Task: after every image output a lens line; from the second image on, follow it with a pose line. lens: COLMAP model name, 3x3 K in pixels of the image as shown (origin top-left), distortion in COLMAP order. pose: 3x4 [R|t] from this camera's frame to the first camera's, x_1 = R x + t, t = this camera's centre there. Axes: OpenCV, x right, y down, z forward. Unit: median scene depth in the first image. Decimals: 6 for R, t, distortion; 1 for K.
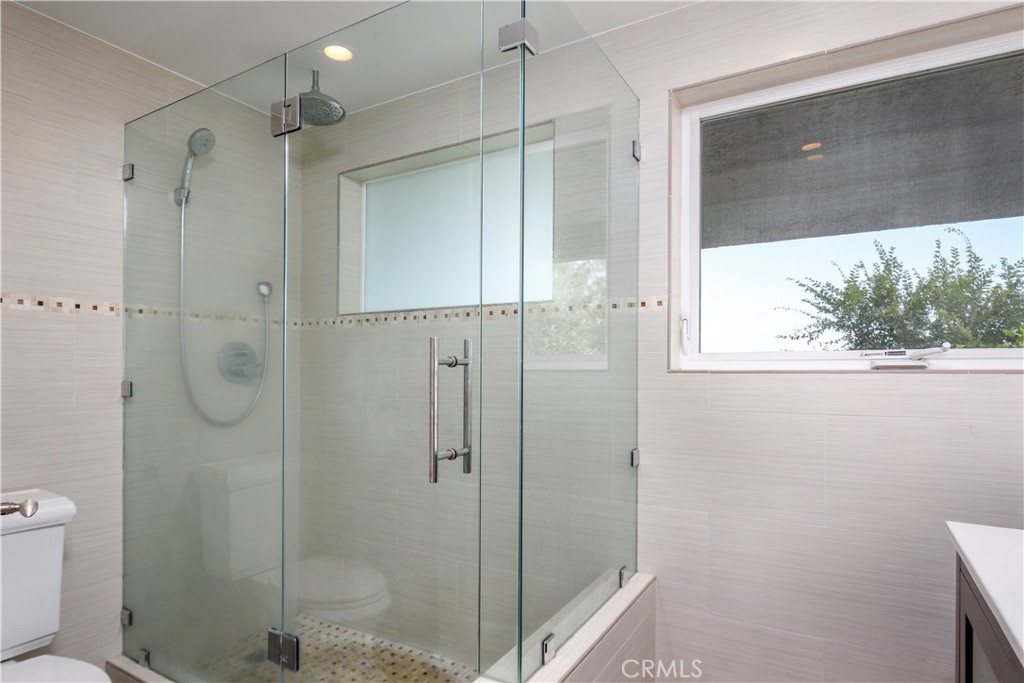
lens RADIAL K [[562.1, 0, 512.2], [0, 562.1, 369.2], [0, 0, 1]] dist [0.004945, 0.000758]
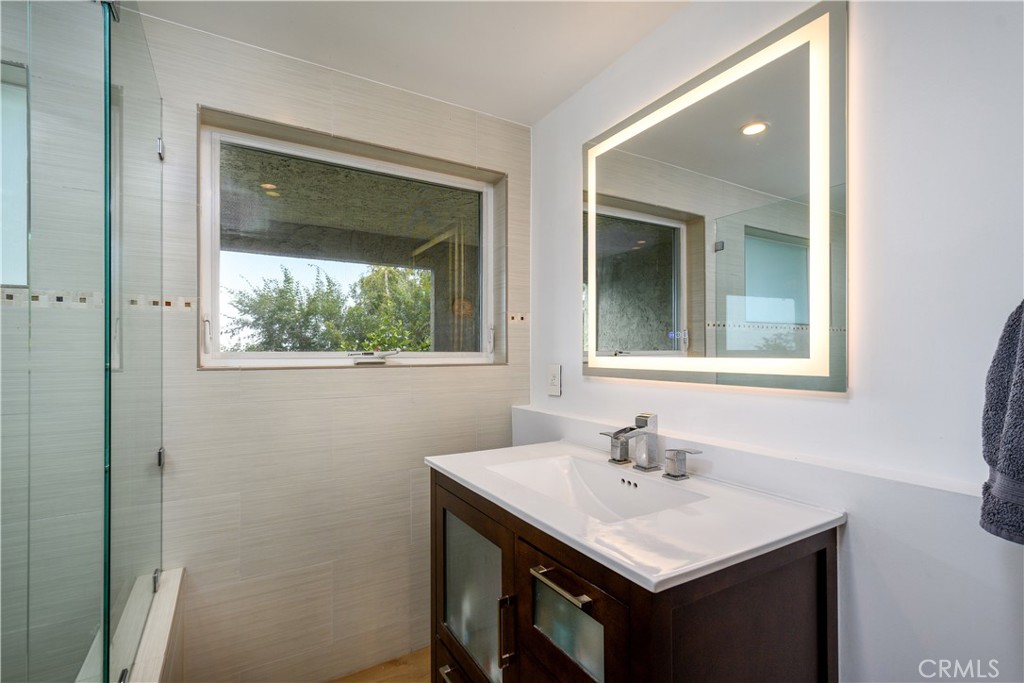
lens RADIAL K [[474.0, 0, 511.8], [0, 474.0, 355.2], [0, 0, 1]] dist [-0.001159, -0.000125]
pose [[0.474984, 0.000244, 0.879994, -0.225655], [0.006210, 0.999974, -0.003630, -0.015886], [-0.879972, 0.007189, 0.474970, 0.051210]]
